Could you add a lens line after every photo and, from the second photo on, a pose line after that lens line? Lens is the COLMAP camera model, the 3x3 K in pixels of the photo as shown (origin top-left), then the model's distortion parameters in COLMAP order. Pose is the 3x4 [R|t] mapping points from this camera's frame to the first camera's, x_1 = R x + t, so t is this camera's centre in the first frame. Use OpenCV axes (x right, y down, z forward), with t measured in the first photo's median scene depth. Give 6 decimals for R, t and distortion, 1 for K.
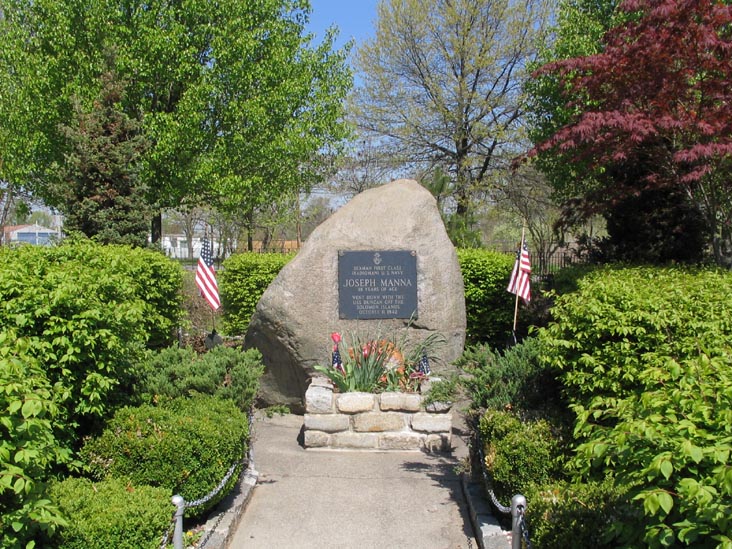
lens RADIAL K [[755.8, 0, 366.0], [0, 755.8, 274.5], [0, 0, 1]] dist [-0.159086, 0.014246]
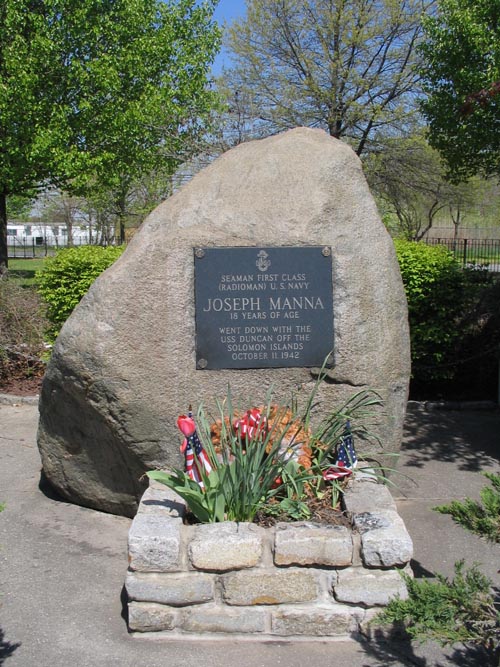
lens RADIAL K [[688.7, 0, 223.5], [0, 688.7, 322.4], [0, 0, 1]] dist [-0.159086, 0.014246]
pose [[0.999755, -0.007016, -0.021006, -0.004197], [0.008956, 0.995557, 0.093732, -0.023643], [0.020256, -0.093897, 0.995376, 0.483199]]
